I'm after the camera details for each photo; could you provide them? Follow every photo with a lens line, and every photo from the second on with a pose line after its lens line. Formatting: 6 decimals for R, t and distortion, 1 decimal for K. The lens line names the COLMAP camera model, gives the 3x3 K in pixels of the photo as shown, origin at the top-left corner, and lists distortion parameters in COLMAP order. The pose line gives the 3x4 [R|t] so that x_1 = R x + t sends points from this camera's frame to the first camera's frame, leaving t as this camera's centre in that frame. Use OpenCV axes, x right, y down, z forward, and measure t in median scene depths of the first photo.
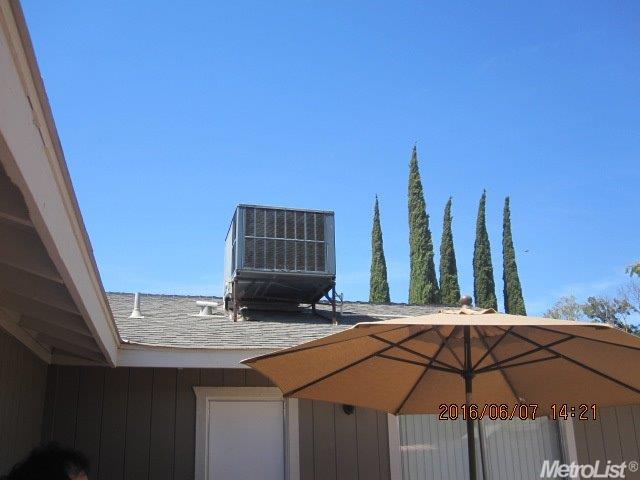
lens RADIAL K [[657.1, 0, 320.0], [0, 657.1, 240.0], [0, 0, 1]] dist [-0.080537, -0.001585]
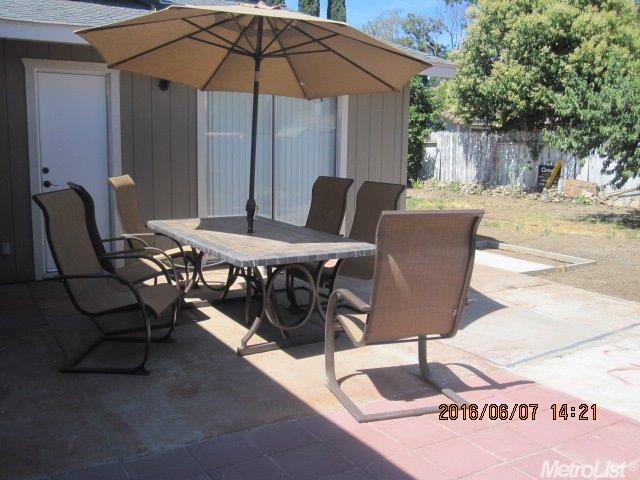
lens RADIAL K [[657.1, 0, 320.0], [0, 657.1, 240.0], [0, 0, 1]] dist [-0.080537, -0.001585]
pose [[0.964287, 0.015332, 0.264416, 0.010368], [-0.129012, 0.899074, 0.418355, -0.019112], [-0.231315, -0.437527, 0.868944, -0.254148]]
